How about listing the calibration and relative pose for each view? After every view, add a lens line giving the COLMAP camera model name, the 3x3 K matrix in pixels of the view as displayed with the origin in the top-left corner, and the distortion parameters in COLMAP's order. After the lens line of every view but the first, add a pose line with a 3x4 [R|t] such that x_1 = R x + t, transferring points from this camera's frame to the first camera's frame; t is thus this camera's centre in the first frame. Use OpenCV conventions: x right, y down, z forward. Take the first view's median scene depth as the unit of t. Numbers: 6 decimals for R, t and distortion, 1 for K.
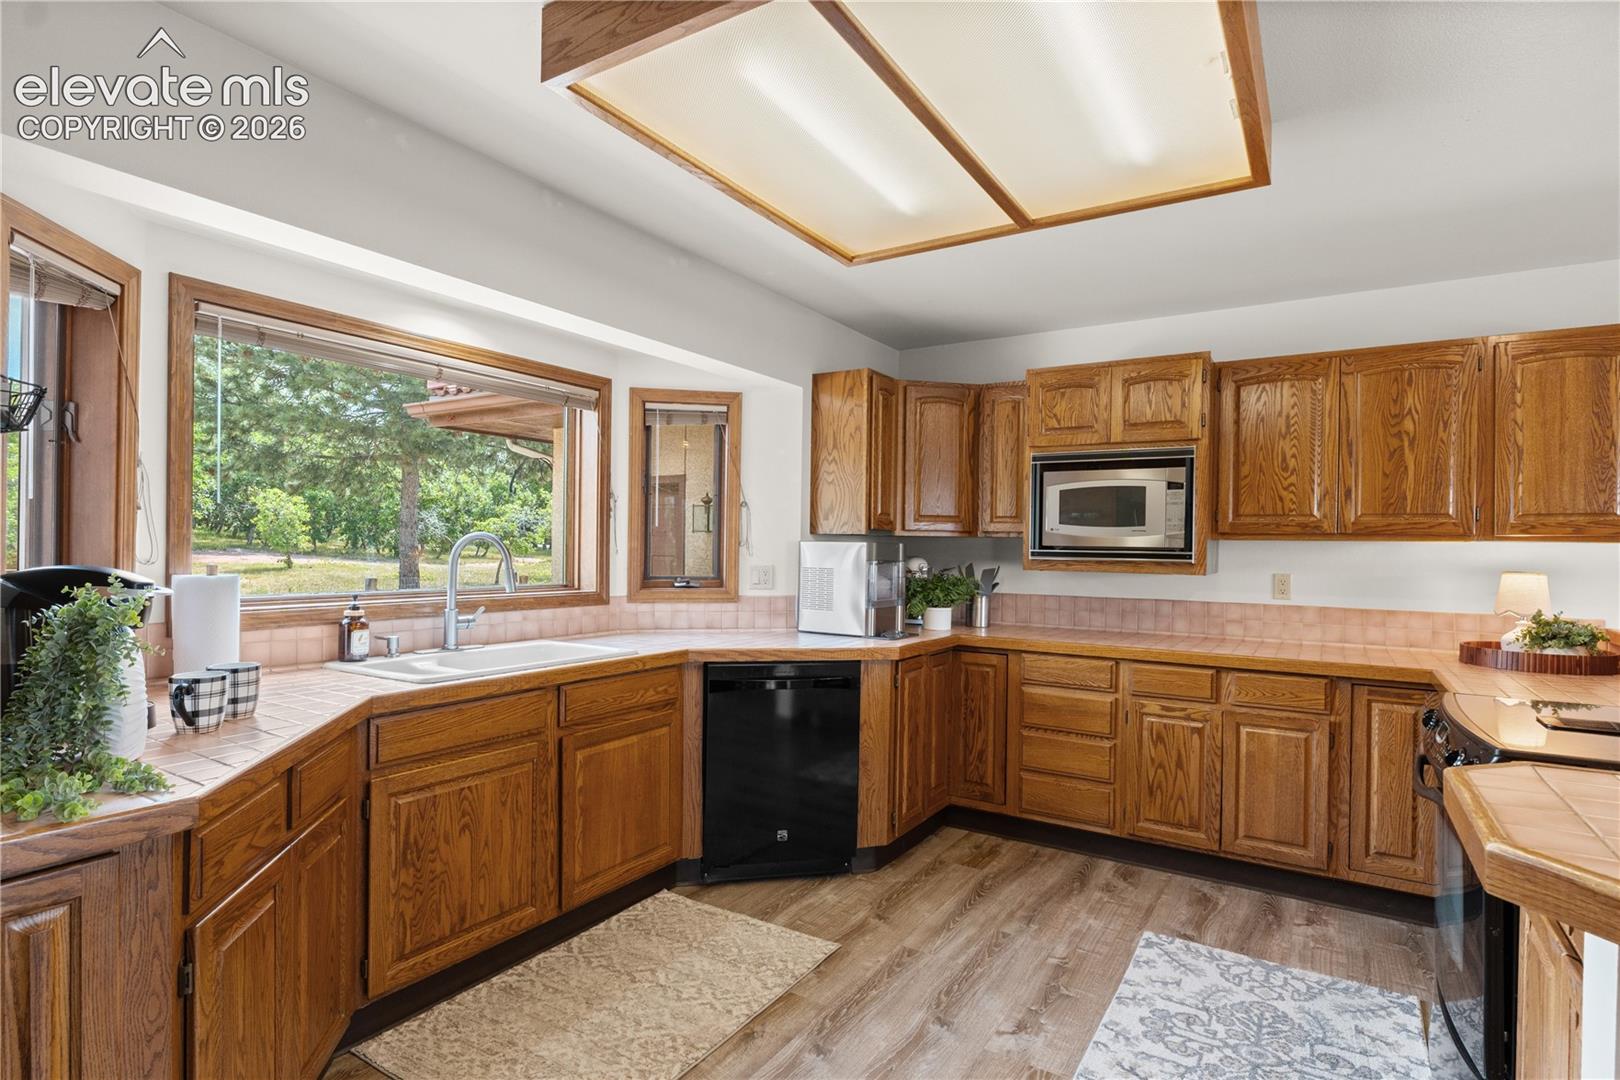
lens RADIAL K [[826.3, 0, 802.2], [0, 826.3, 542.4], [0, 0, 1]] dist [-0.001384, -0.000239]
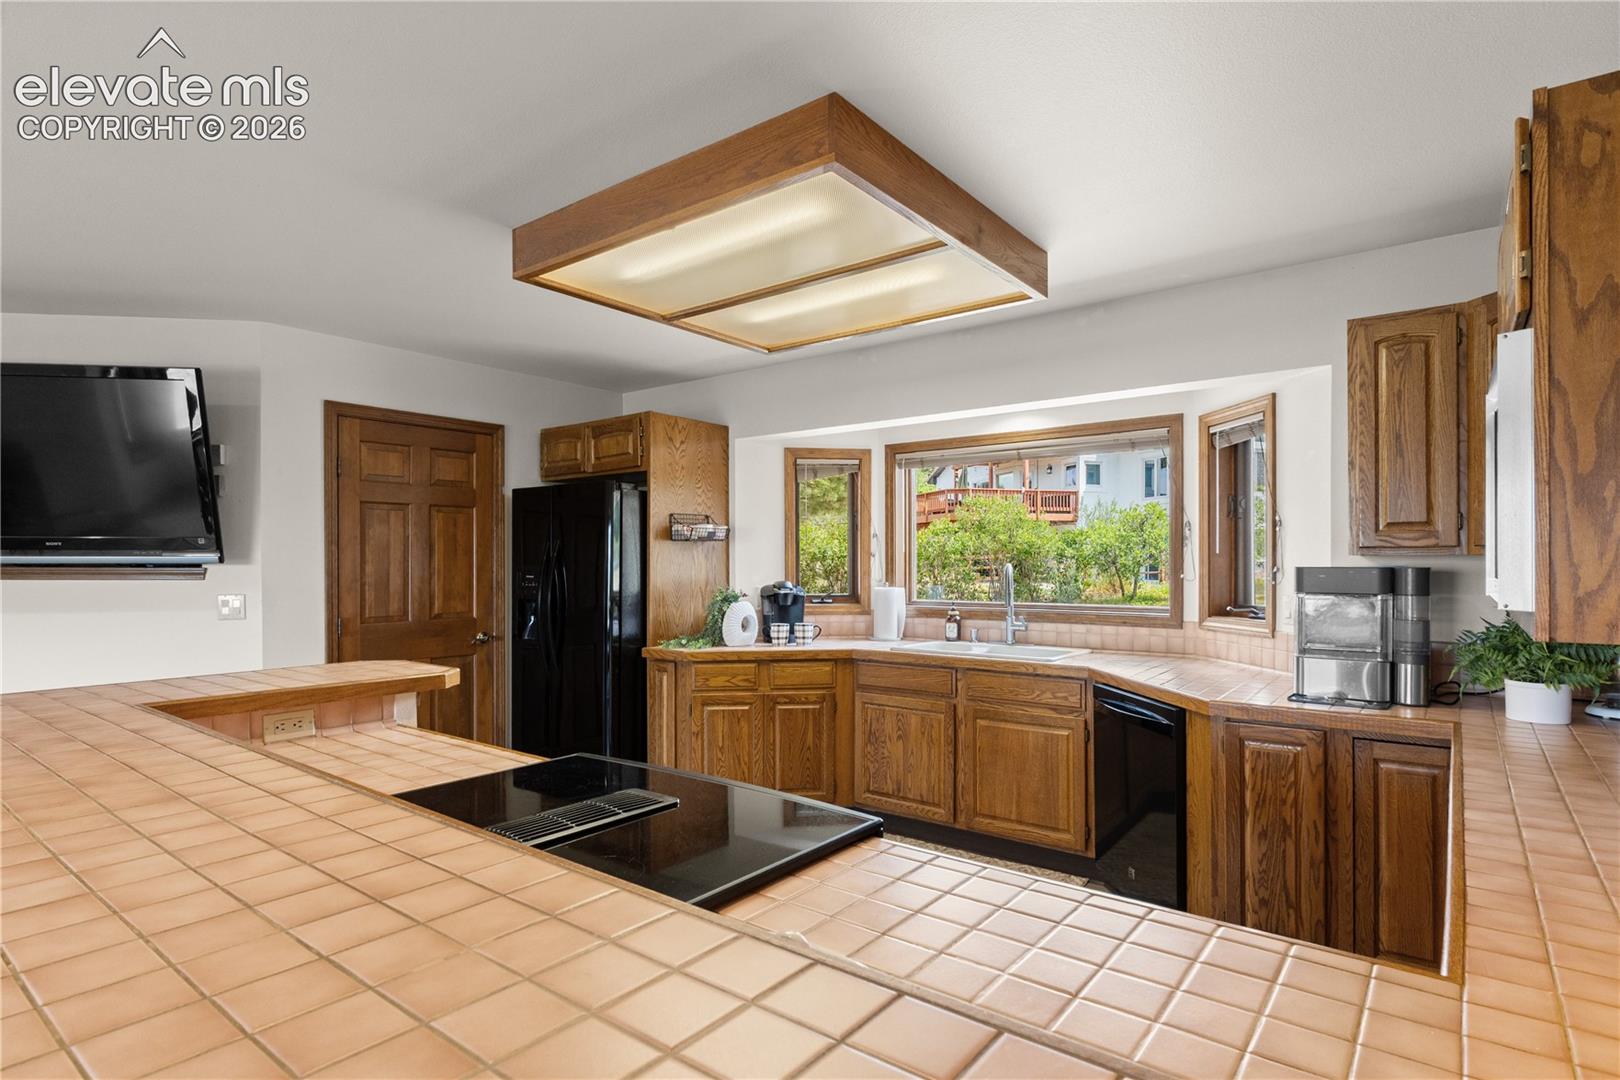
lens RADIAL K [[826.3, 0, 803.8], [0, 826.3, 553.5], [0, 0, 1]] dist [-0.001384, -0.000239]
pose [[-0.102506, -0.014724, -0.994623, 1.137943], [0.011855, 0.999801, -0.016023, -0.012148], [0.994662, -0.013434, -0.102311, 0.834933]]
